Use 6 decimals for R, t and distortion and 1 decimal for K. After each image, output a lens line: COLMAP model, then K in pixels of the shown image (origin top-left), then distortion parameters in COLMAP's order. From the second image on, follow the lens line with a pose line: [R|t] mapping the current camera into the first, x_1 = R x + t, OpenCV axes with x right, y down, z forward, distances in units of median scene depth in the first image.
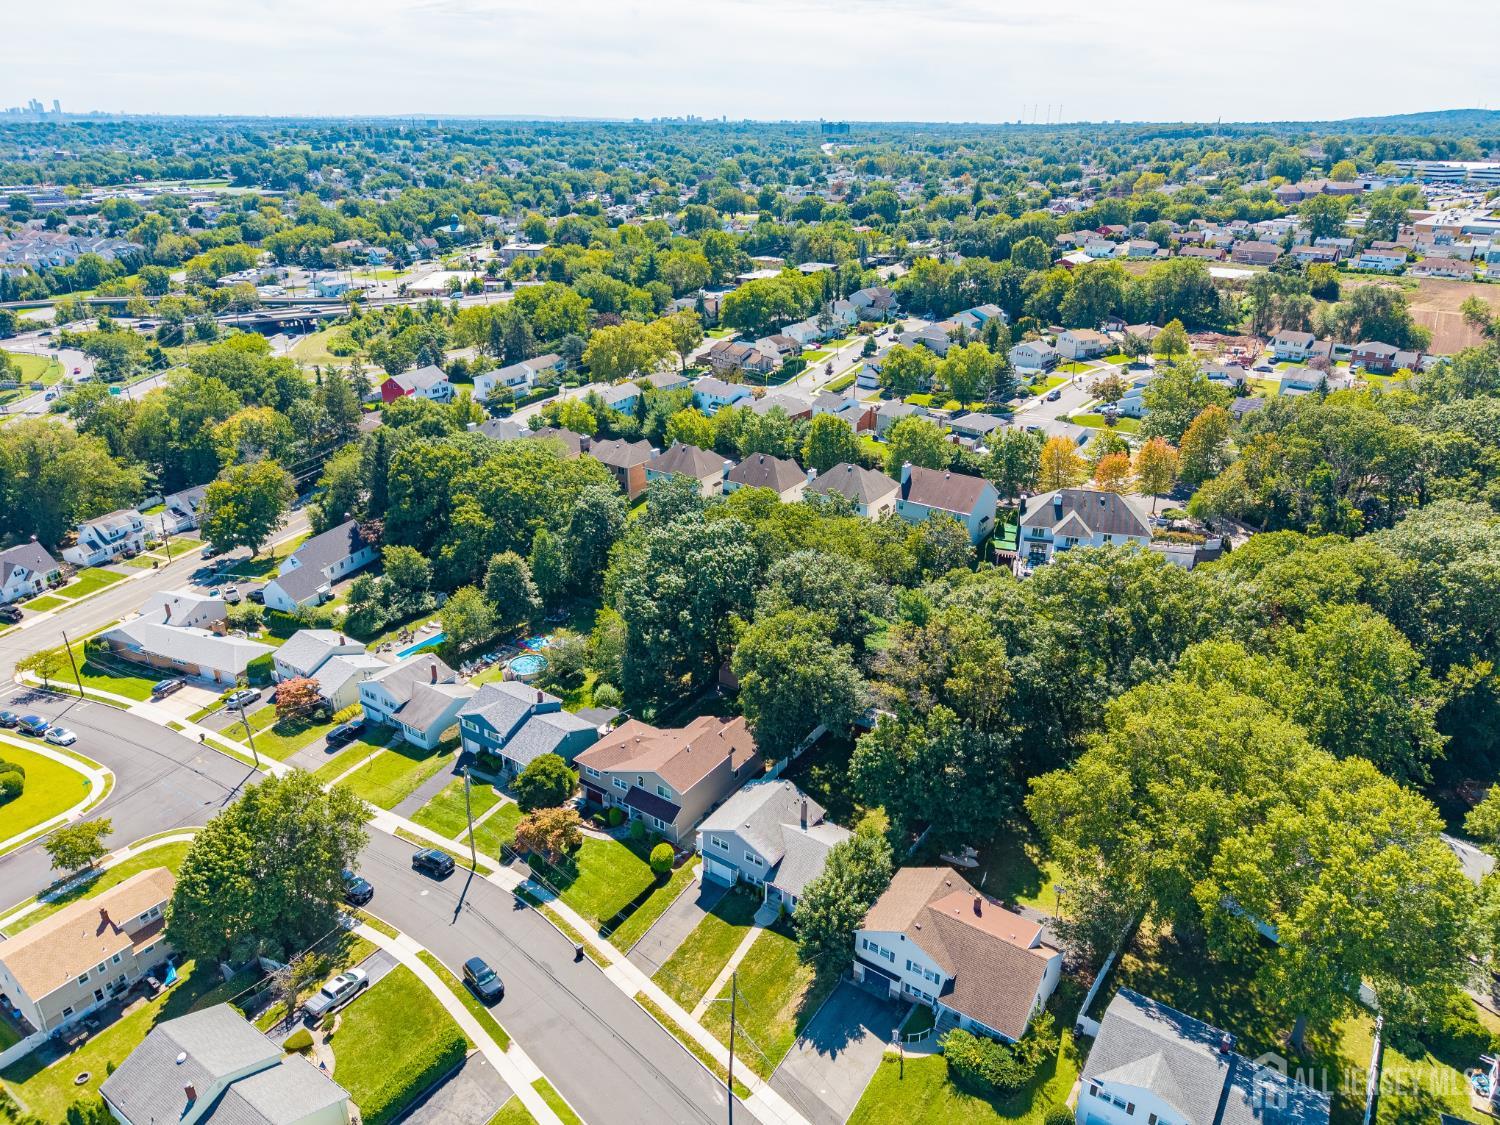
lens RADIAL K [[1009.9, 0, 750.0], [0, 1009.9, 562.5], [0, 0, 1]] dist [0.023769, -0.022522]
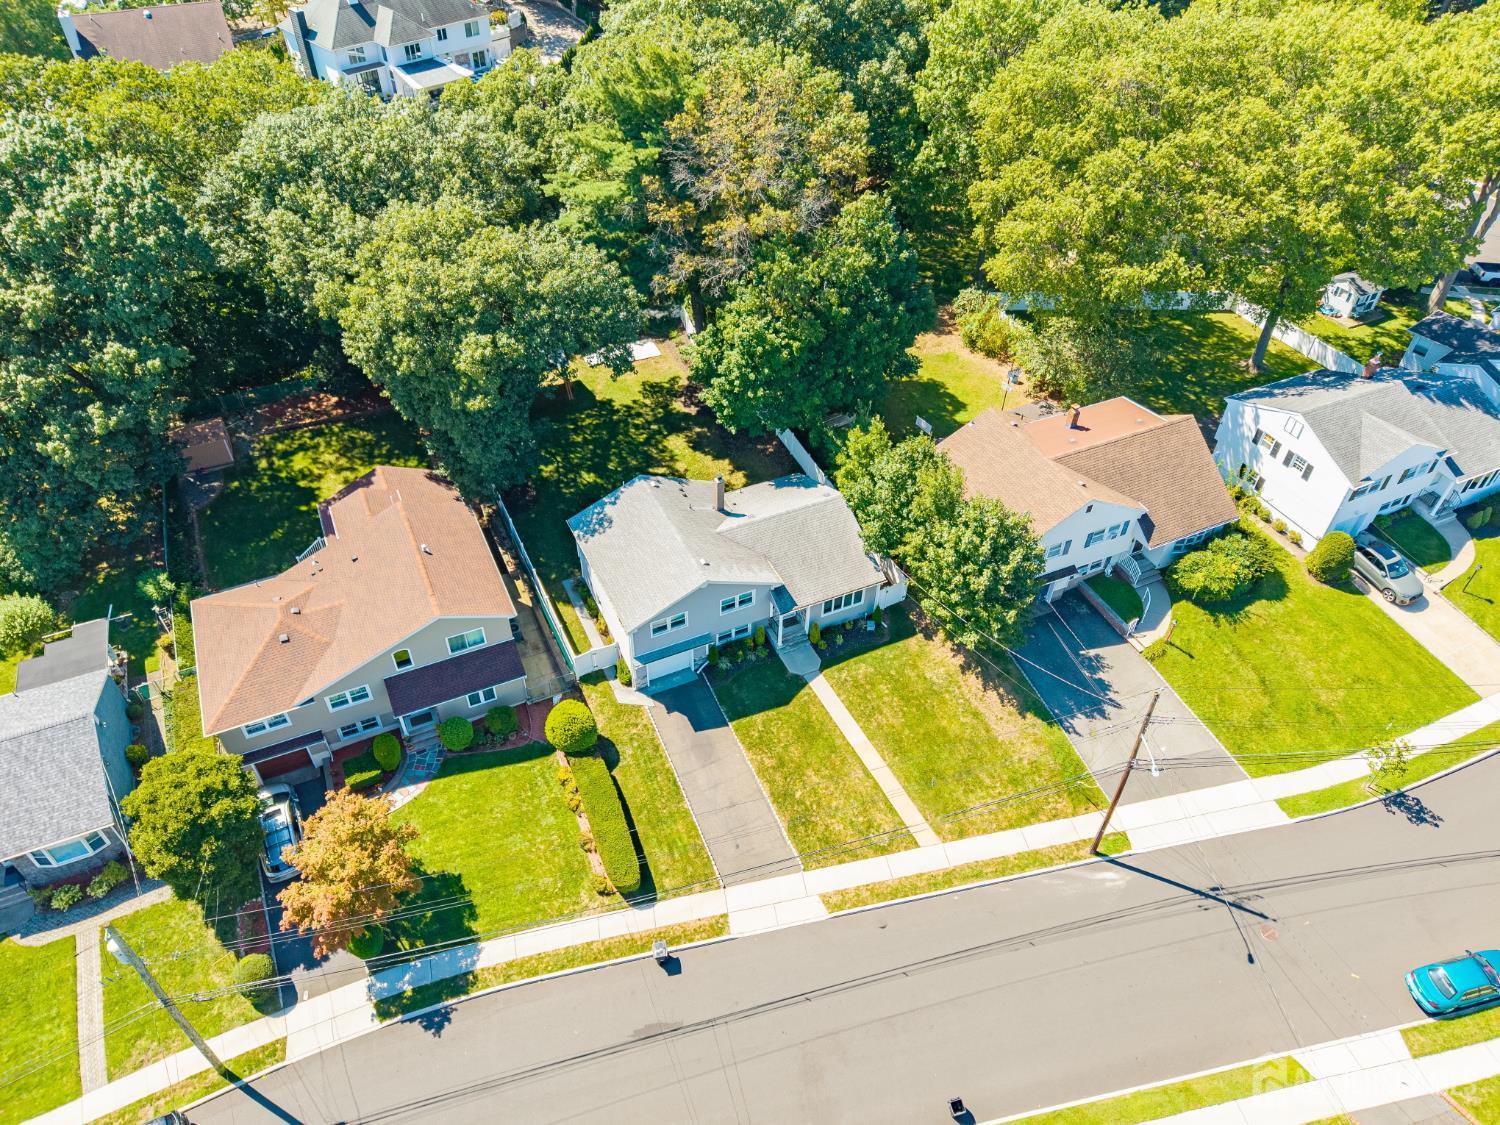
lens RADIAL K [[1009.9, 0, 750.0], [0, 1009.9, 562.5], [0, 0, 1]] dist [0.023769, -0.022522]
pose [[0.509645, -0.589844, 0.626375, -0.199839], [0.336196, 0.806663, 0.486074, 0.003026], [-0.791981, -0.037140, 0.609415, 0.393262]]
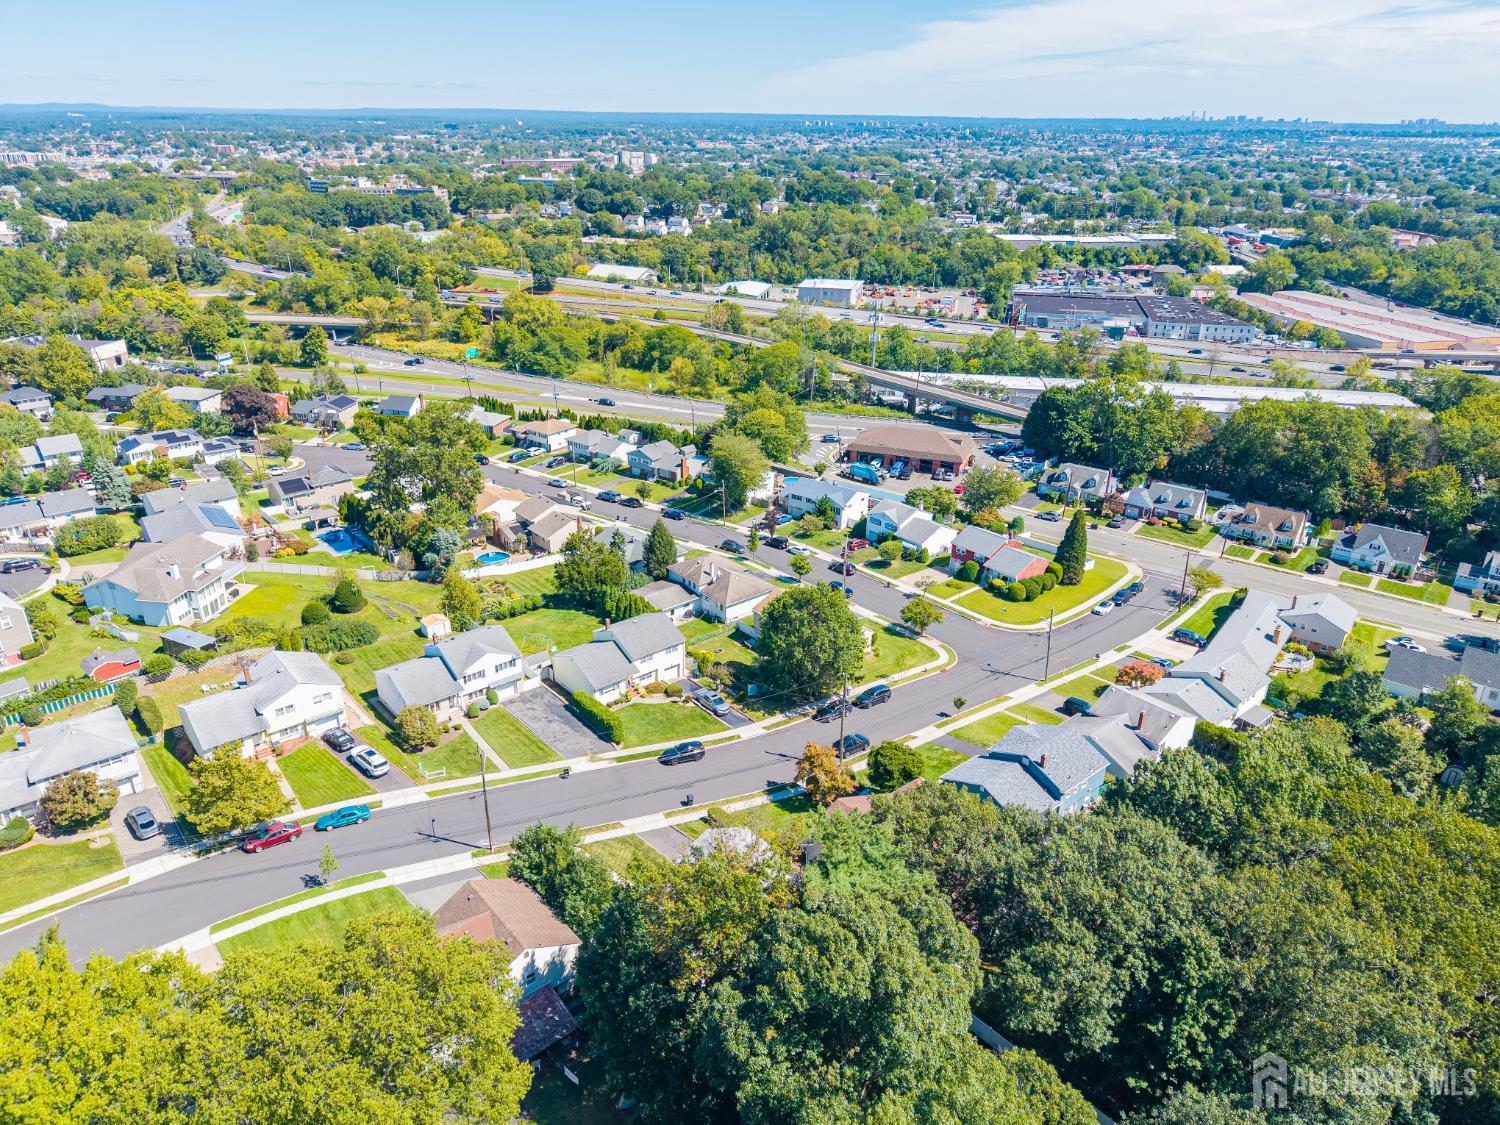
lens RADIAL K [[1009.9, 0, 750.0], [0, 1009.9, 562.5], [0, 0, 1]] dist [0.023769, -0.022522]
pose [[-0.279035, 0.365564, -0.887977, 0.429215], [-0.382463, 0.805890, 0.451955, -0.223114], [0.880830, 0.465729, -0.085058, 0.603540]]
